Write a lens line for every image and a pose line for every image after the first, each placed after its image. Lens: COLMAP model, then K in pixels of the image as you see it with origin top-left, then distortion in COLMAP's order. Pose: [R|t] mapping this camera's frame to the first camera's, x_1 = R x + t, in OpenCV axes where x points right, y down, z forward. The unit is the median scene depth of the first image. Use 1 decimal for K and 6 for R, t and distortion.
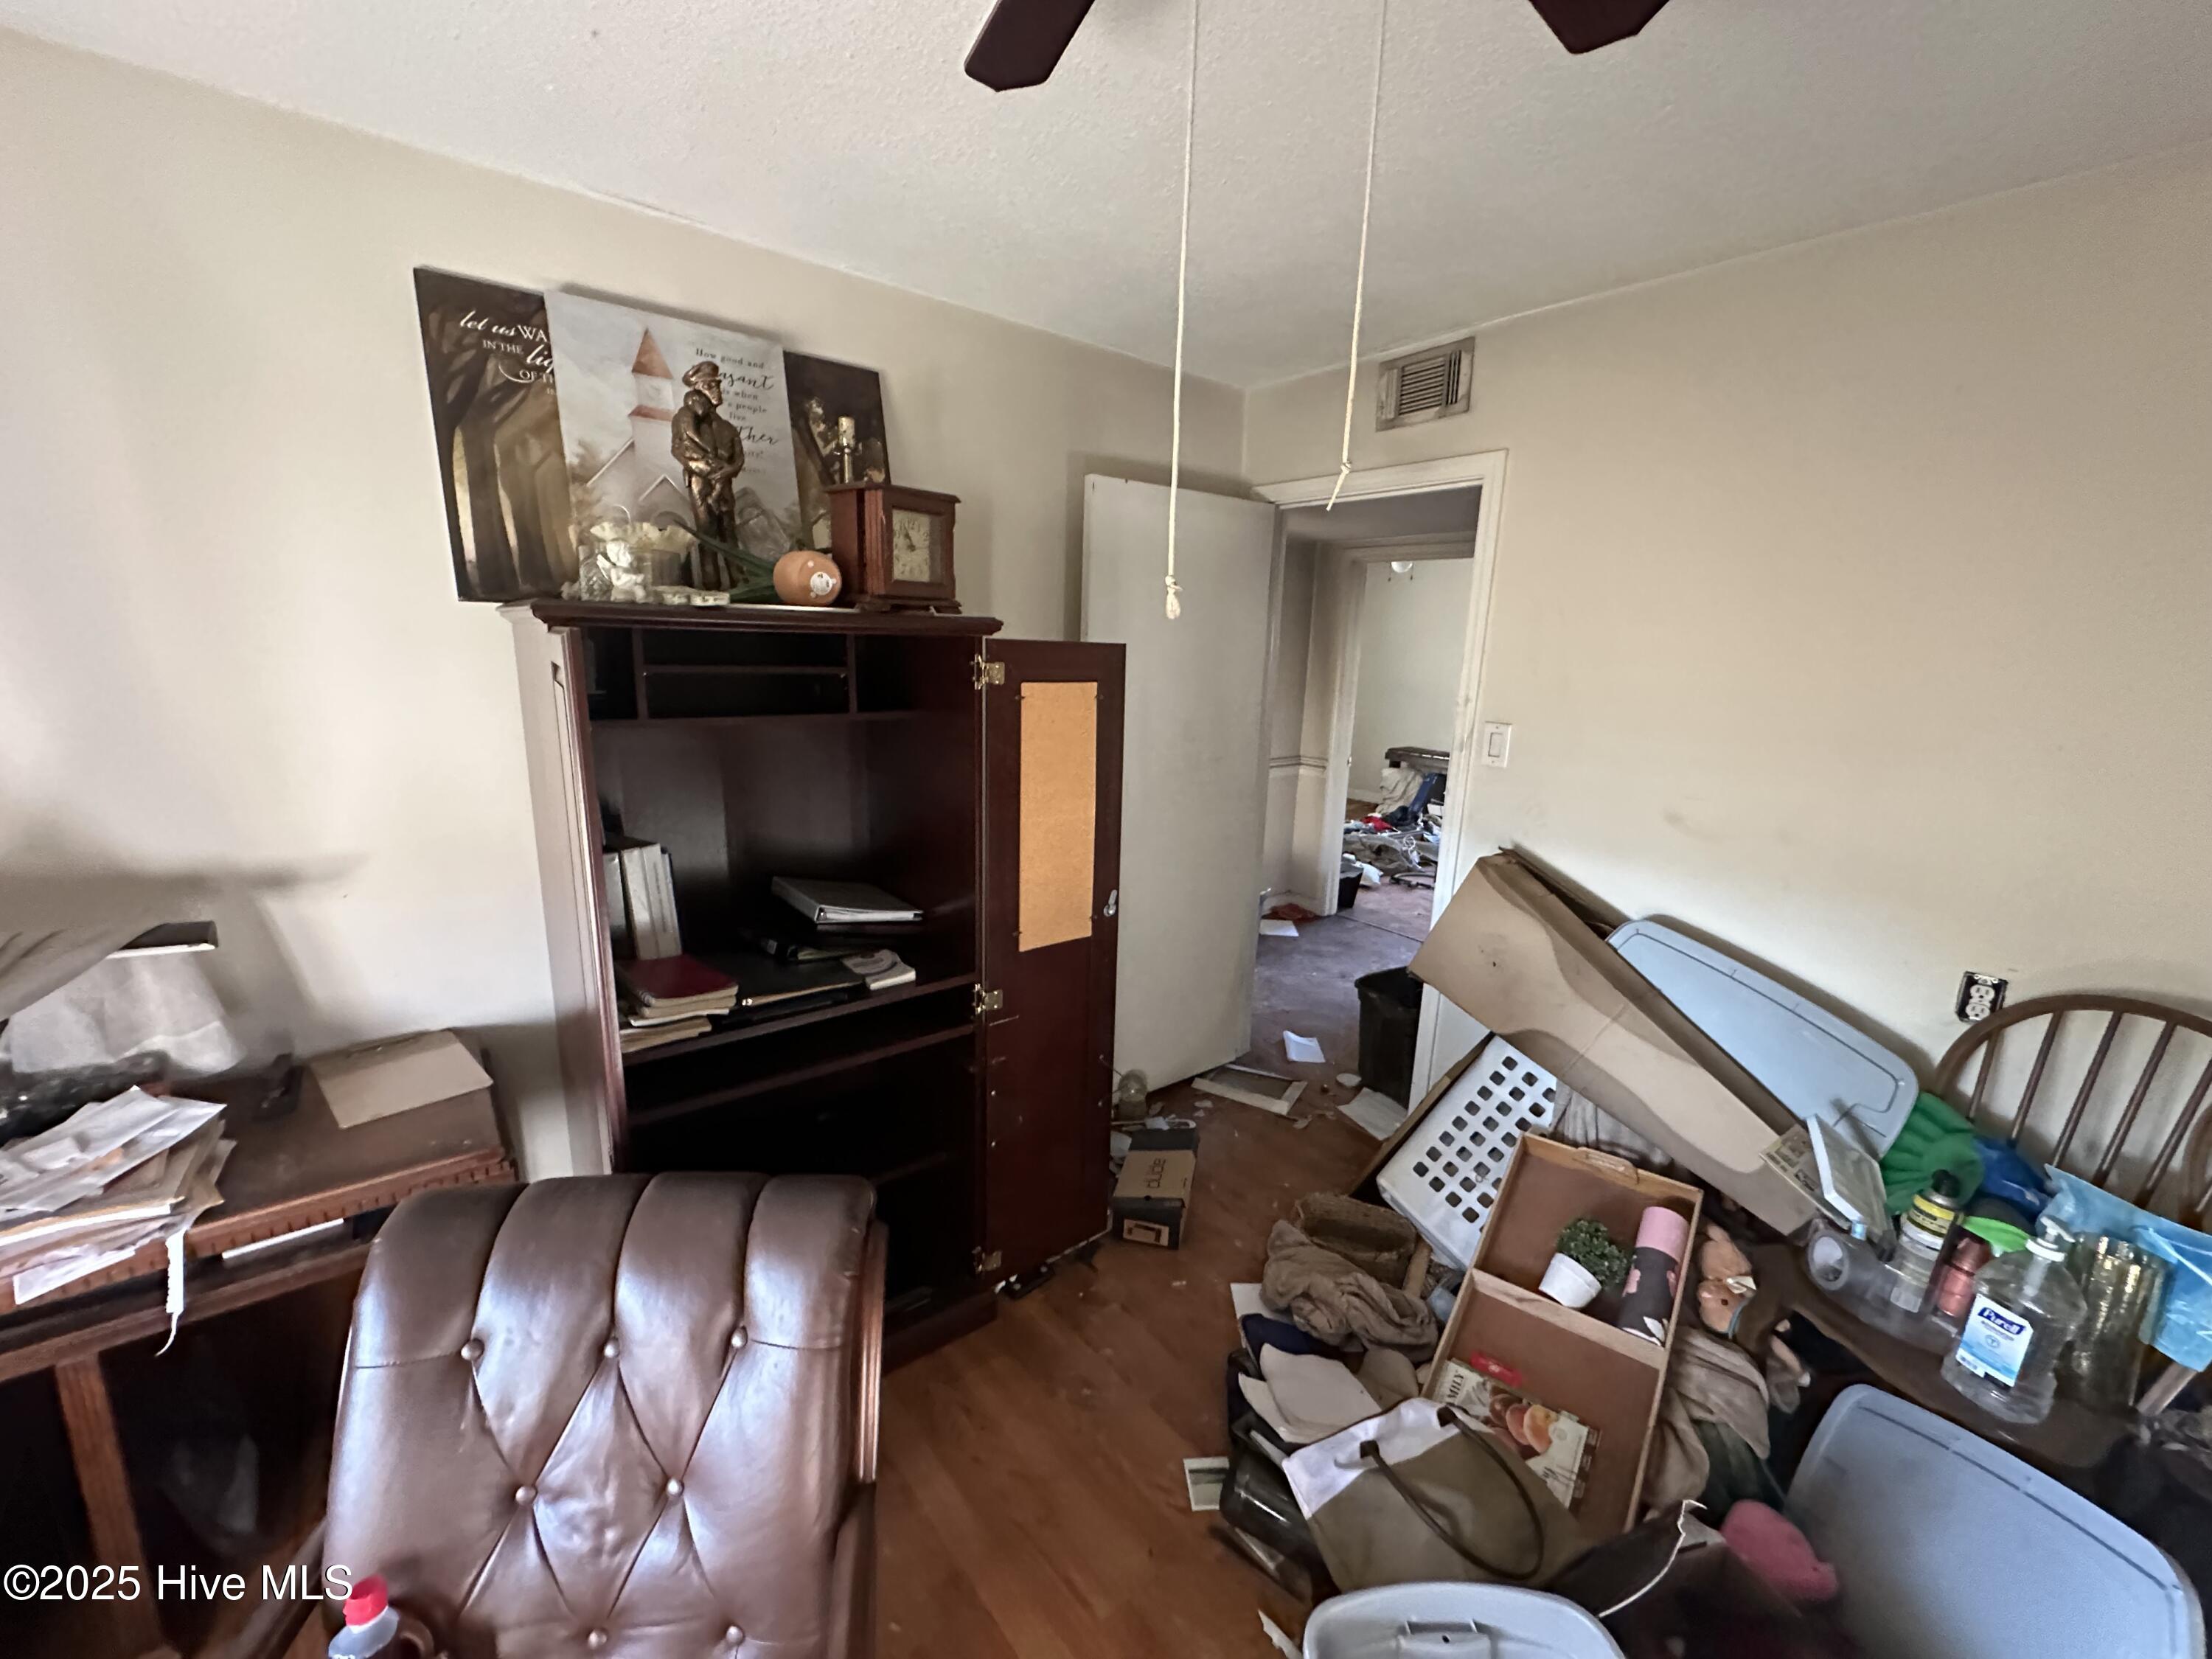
lens RADIAL K [[879.6, 0, 1100.9], [0, 879.6, 833.2], [0, 0, 1]] dist [-0.001819, 0.000493]
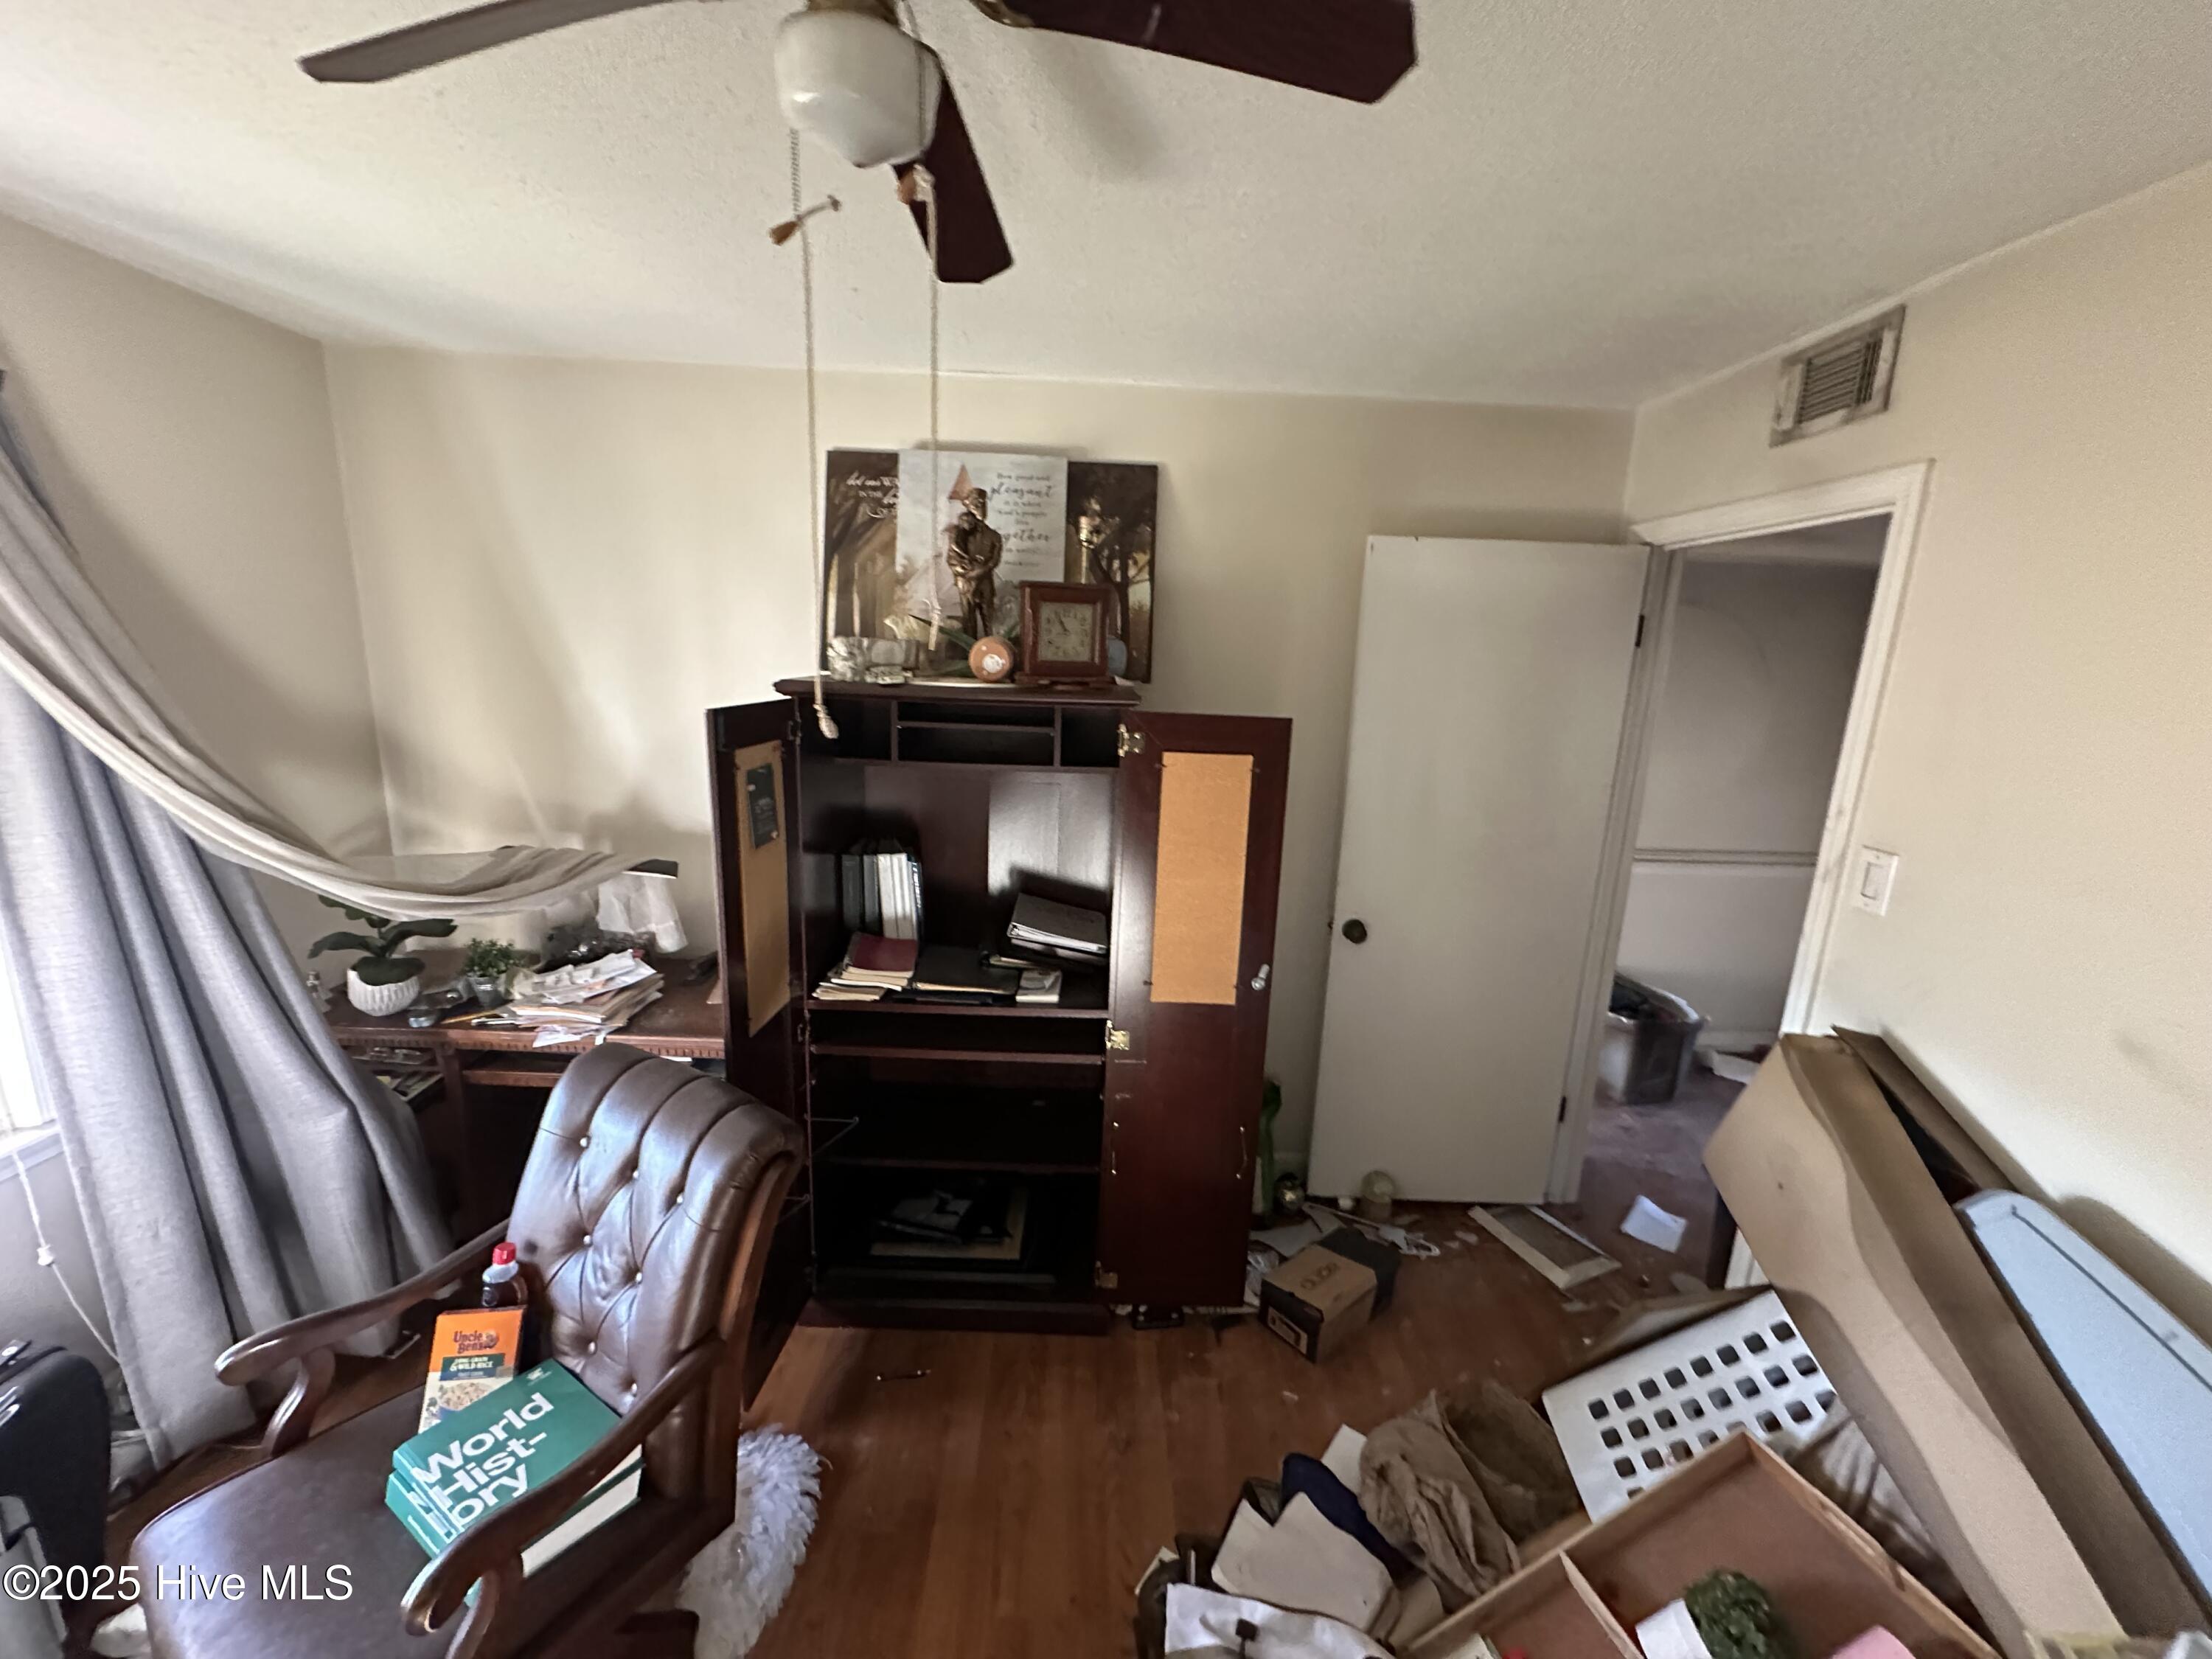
lens RADIAL K [[879.6, 0, 1100.9], [0, 879.6, 833.2], [0, 0, 1]] dist [-0.001819, 0.000493]
pose [[0.792046, 0.128186, -0.596852, 0.464247], [-0.145510, 0.989168, 0.019347, -0.077509], [0.592866, 0.071524, 0.802118, 0.098297]]
